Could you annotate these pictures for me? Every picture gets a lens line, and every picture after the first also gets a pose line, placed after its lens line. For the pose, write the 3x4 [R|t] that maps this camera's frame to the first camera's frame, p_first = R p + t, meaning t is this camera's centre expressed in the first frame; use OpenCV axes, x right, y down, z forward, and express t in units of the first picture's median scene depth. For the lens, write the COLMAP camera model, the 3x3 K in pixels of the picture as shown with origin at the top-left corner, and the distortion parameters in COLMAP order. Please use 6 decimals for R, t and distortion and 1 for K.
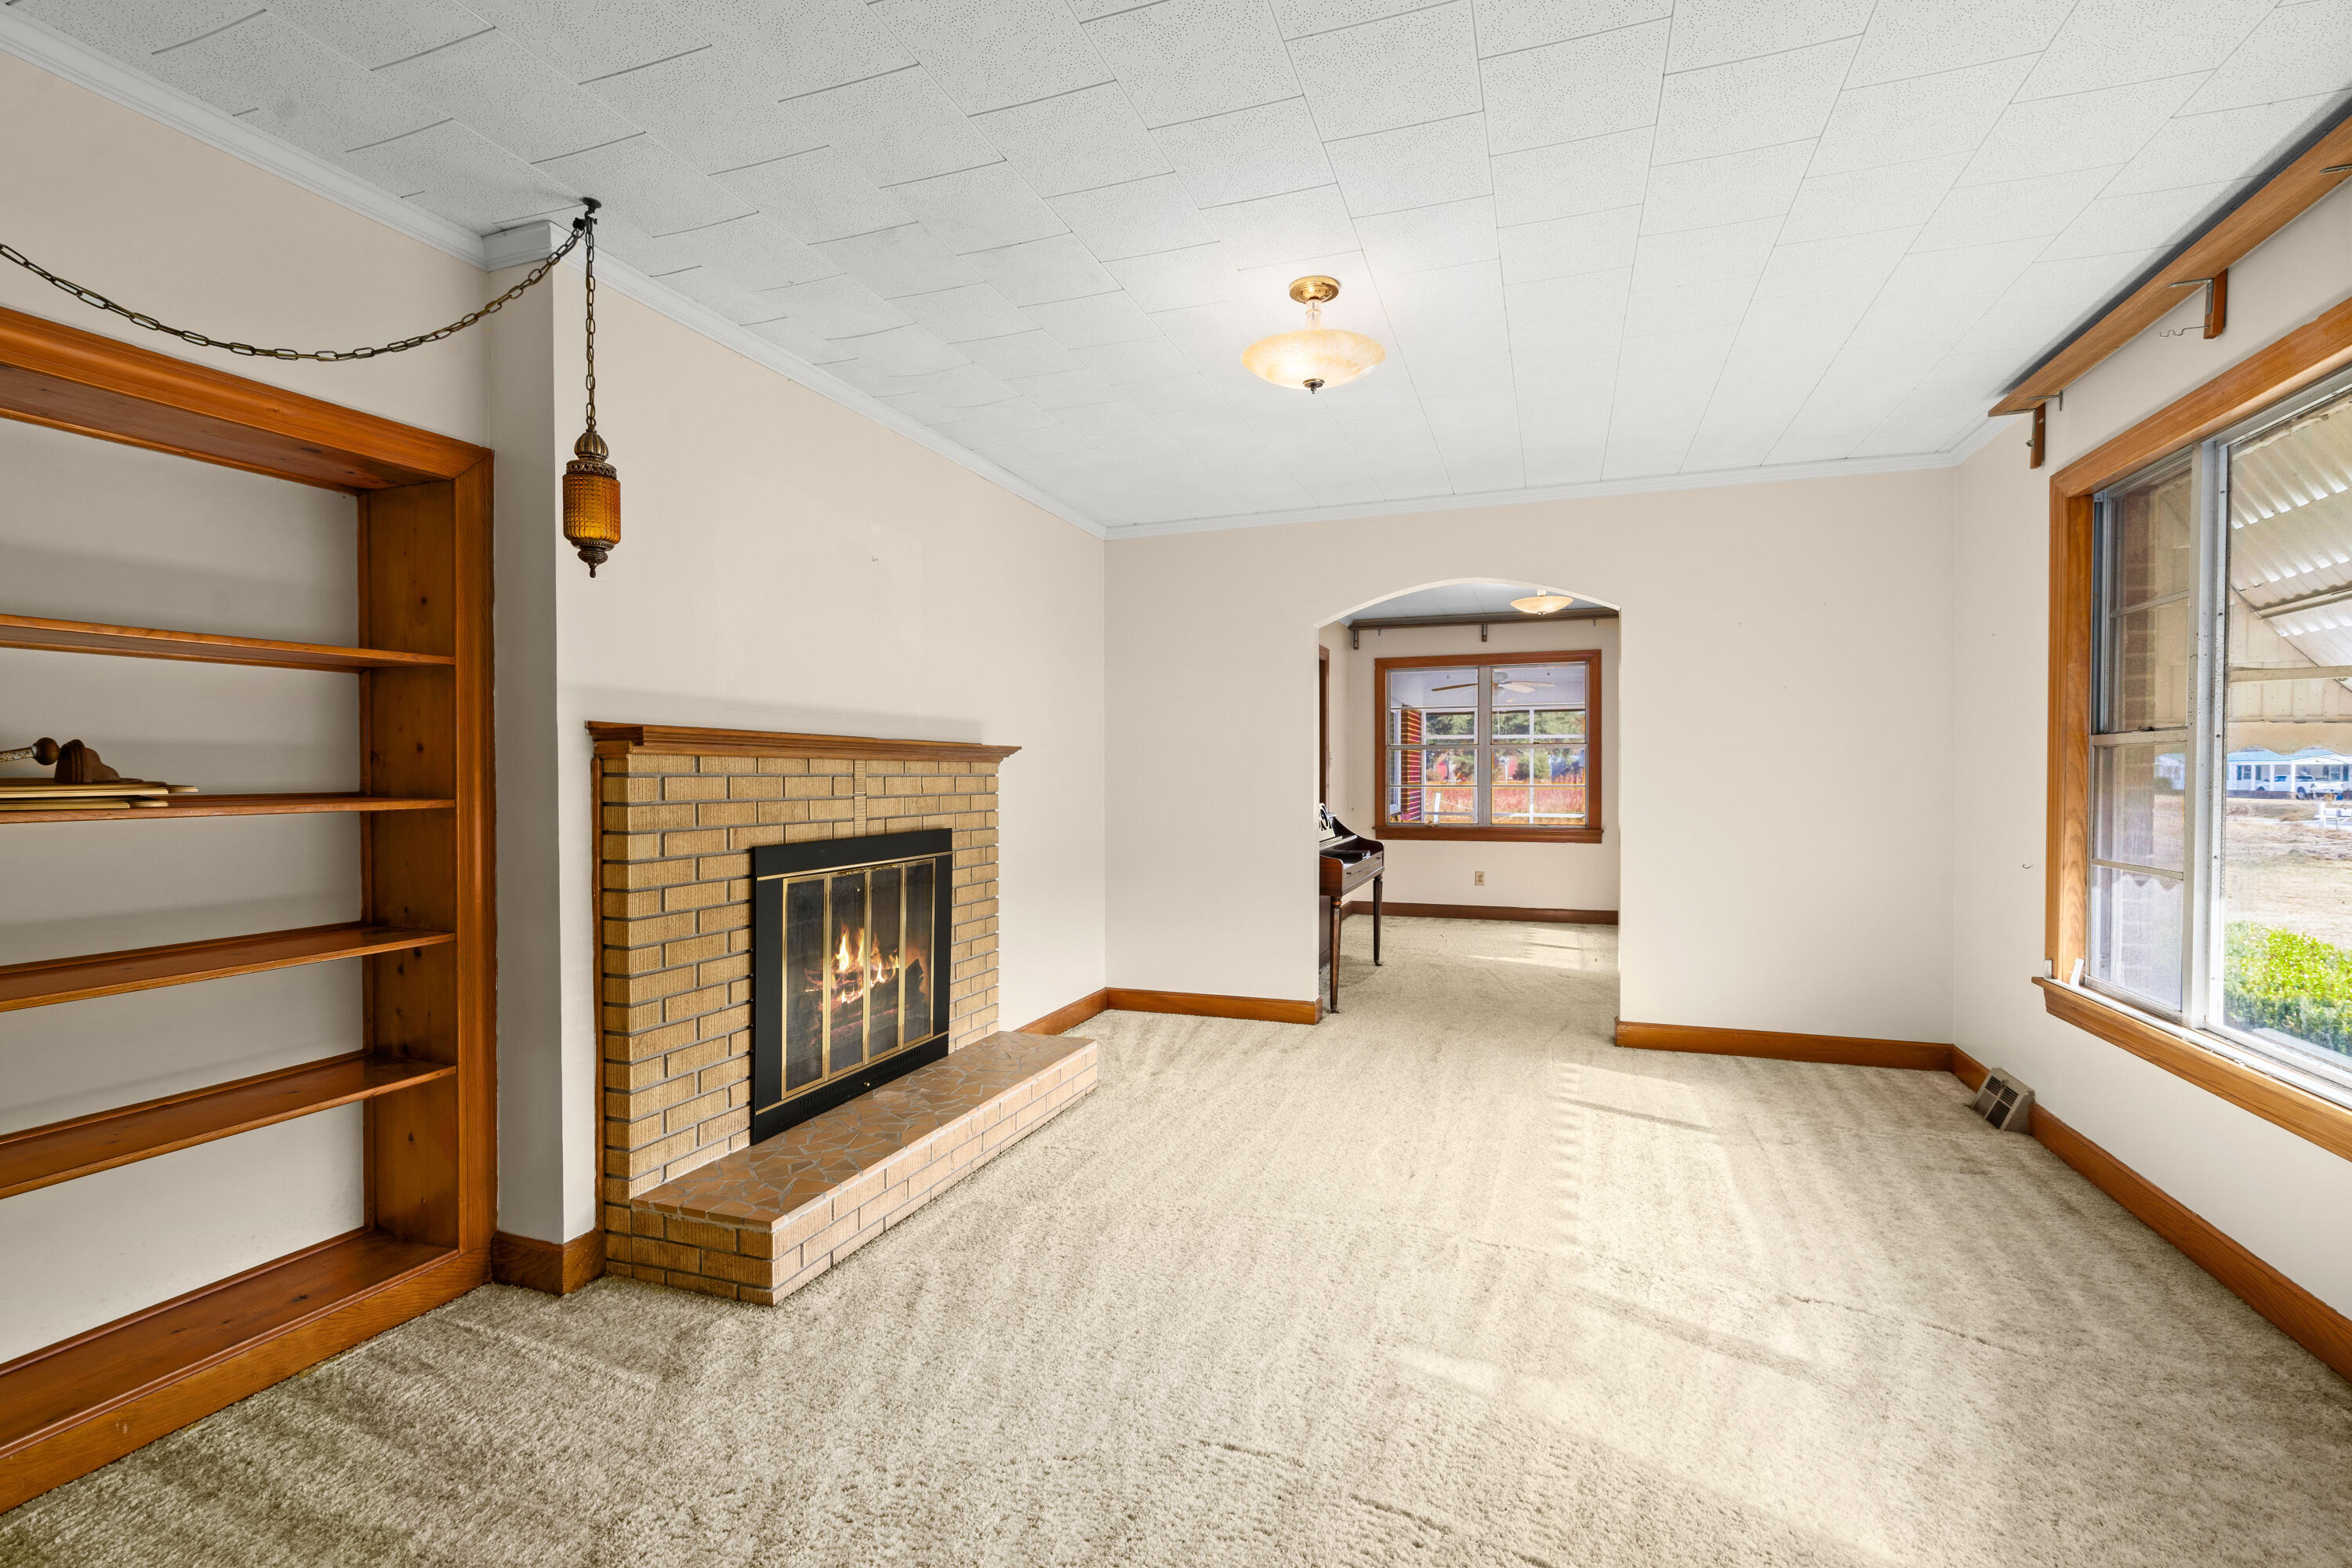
lens RADIAL K [[1055.5, 0, 1180.8], [0, 1055.5, 785.4], [0, 0, 1]] dist [-0.003949, -0.000636]
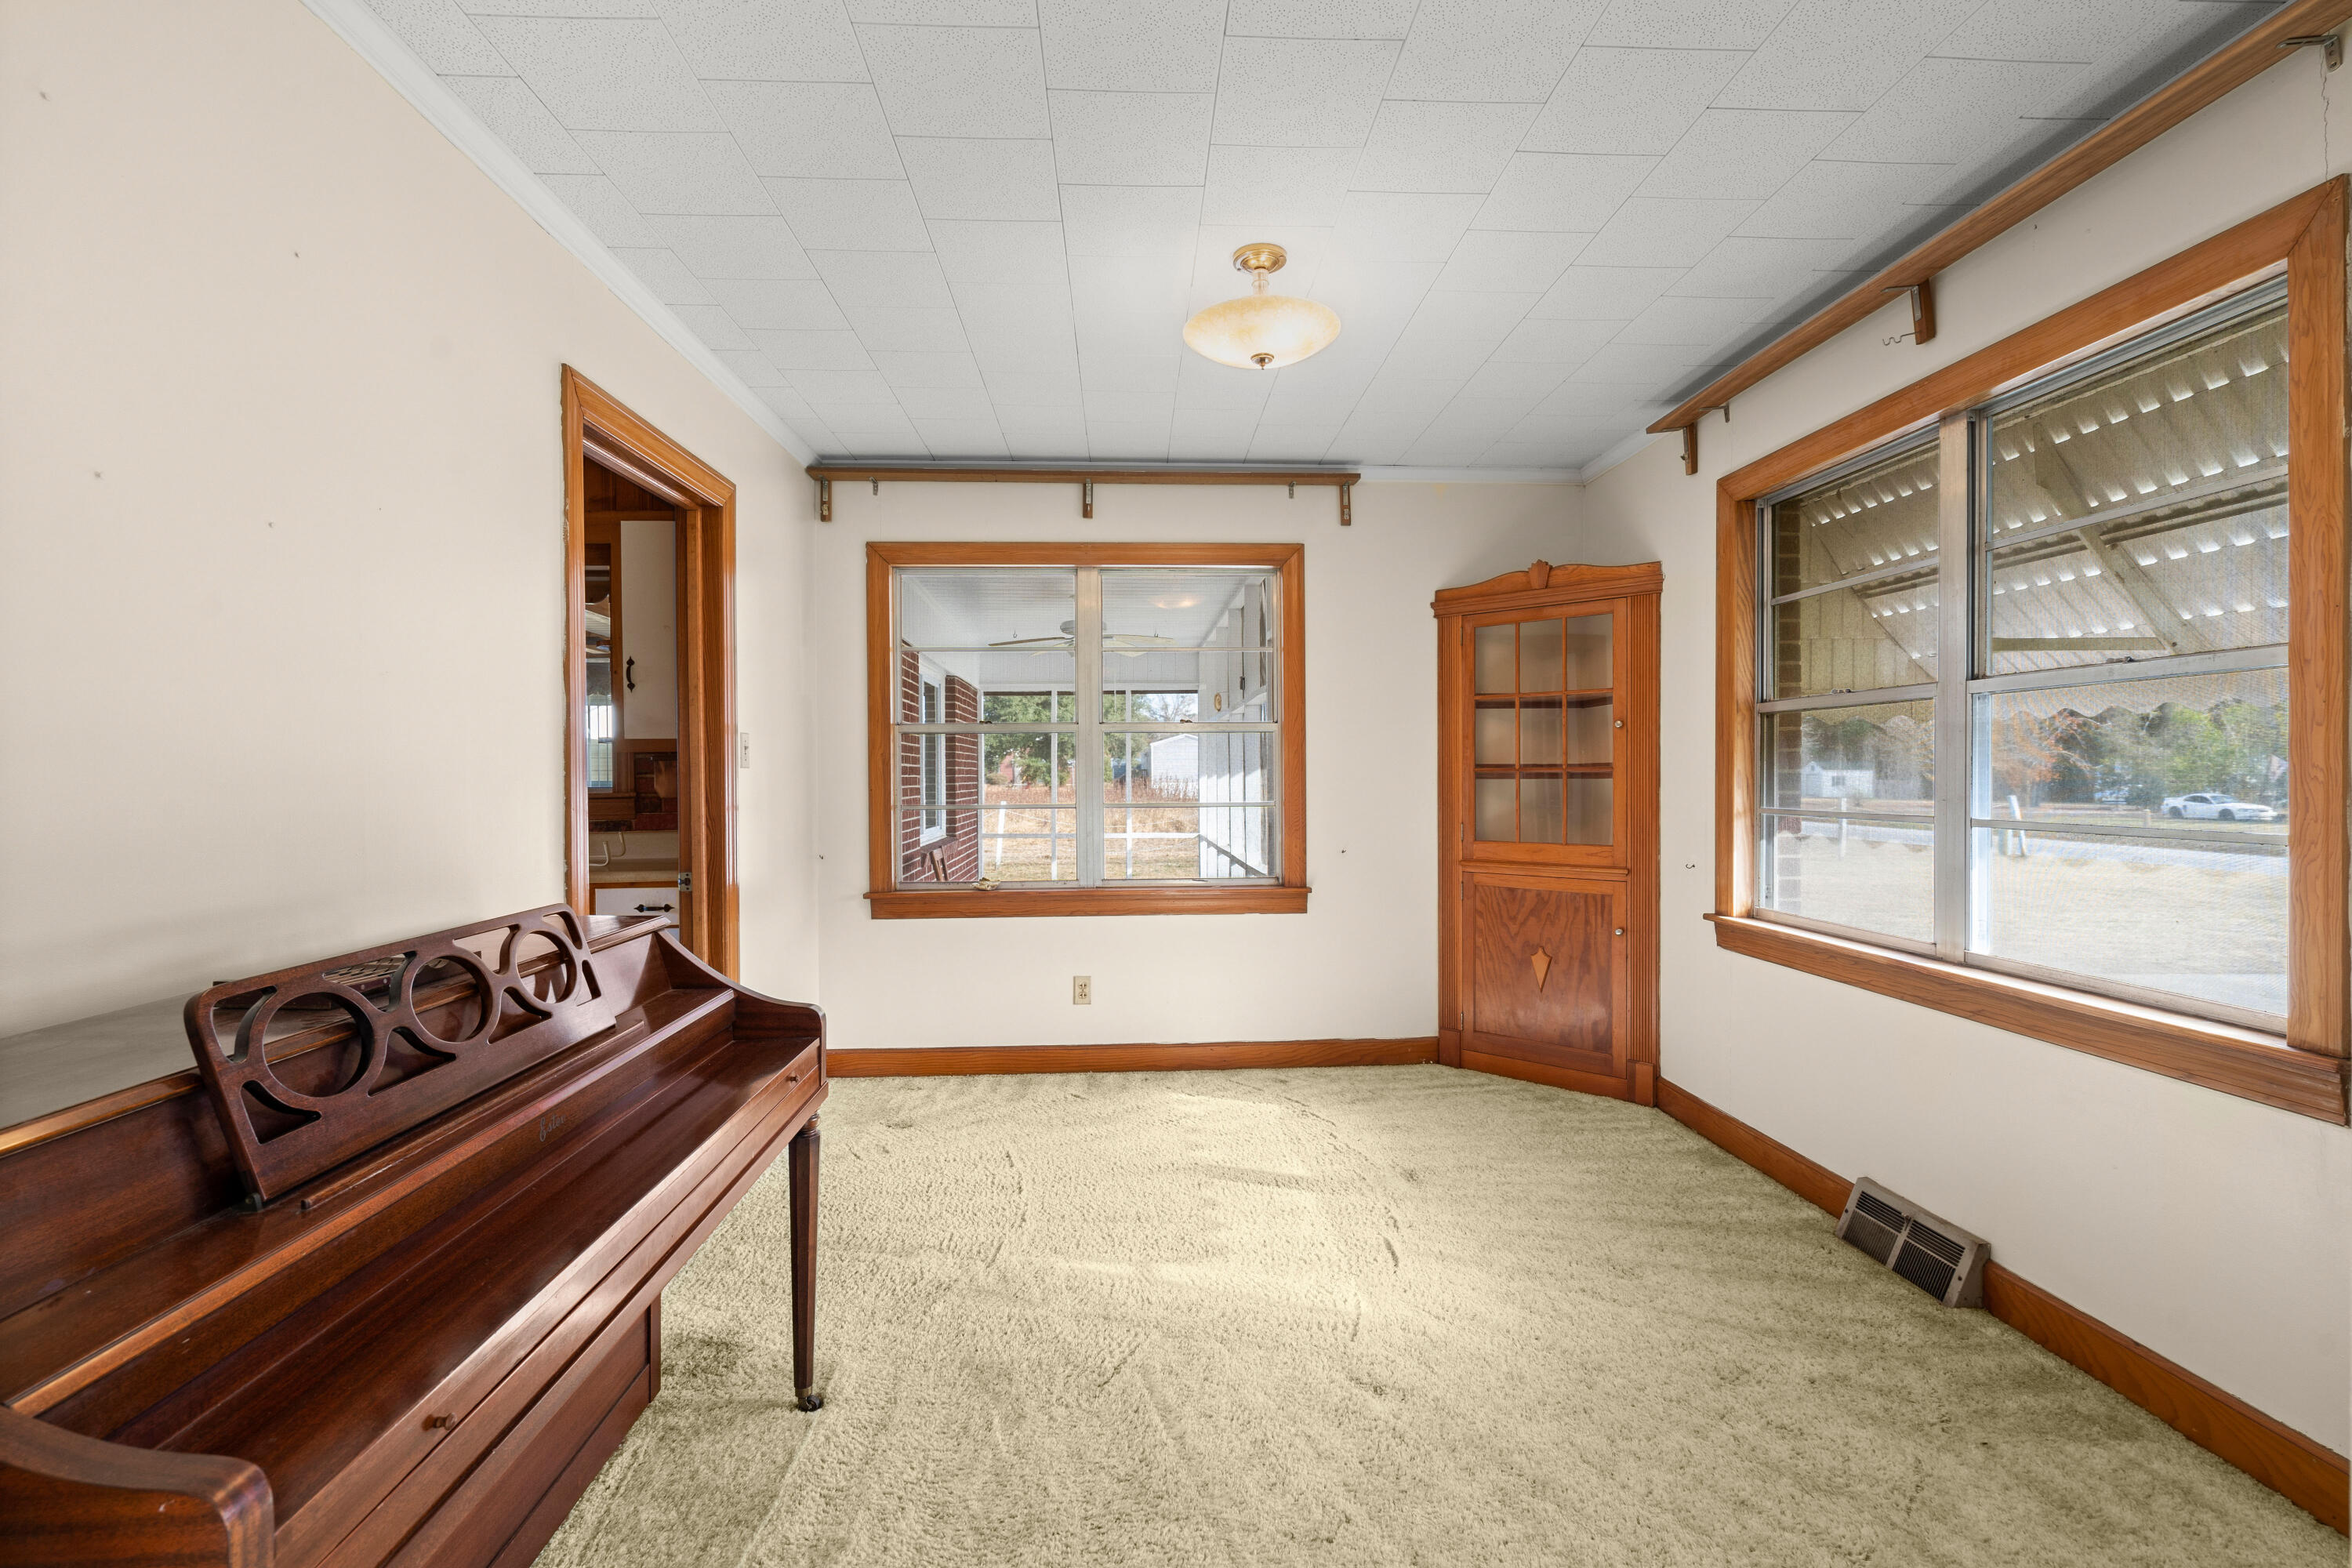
lens RADIAL K [[1055.5, 0, 1180.8], [0, 1055.5, 785.4], [0, 0, 1]] dist [-0.003949, -0.000636]
pose [[0.918929, -0.010972, 0.394270, 0.318932], [0.012199, 0.999925, -0.000606, -0.023634], [-0.394234, 0.005367, 0.918995, 1.284915]]
